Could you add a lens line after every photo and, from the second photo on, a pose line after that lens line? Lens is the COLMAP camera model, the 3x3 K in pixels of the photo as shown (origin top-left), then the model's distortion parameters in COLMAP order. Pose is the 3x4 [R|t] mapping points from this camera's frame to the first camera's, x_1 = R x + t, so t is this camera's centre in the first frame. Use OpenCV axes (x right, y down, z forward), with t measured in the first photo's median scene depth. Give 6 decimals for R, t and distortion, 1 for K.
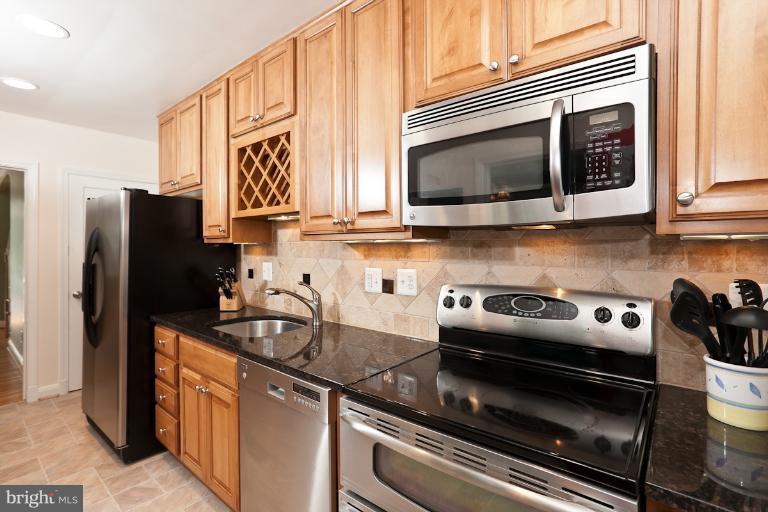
lens RADIAL K [[372.3, 0, 373.3], [0, 372.3, 250.9], [0, 0, 1]] dist [-0.023269, 0.000511]
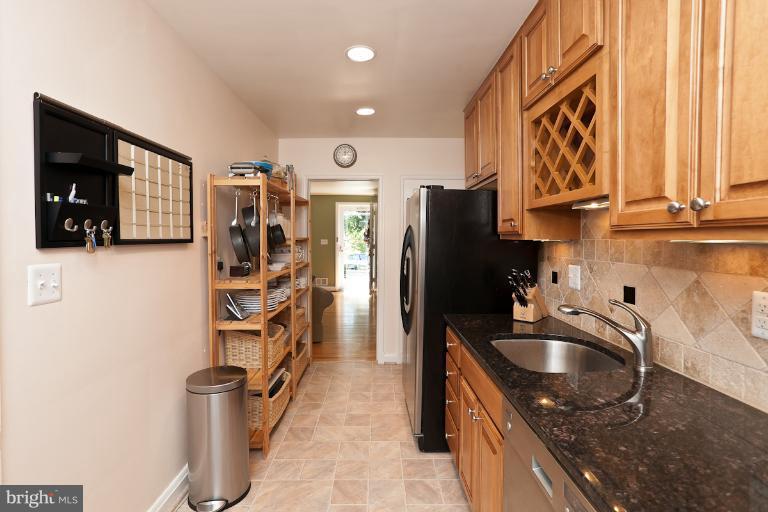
lens RADIAL K [[372.3, 0, 373.3], [0, 372.3, 250.9], [0, 0, 1]] dist [-0.023269, 0.000511]
pose [[0.656659, 0.025560, -0.753754, 0.014395], [-0.008288, 0.999610, 0.026676, -0.017198], [0.754142, -0.011270, 0.656615, 0.216925]]
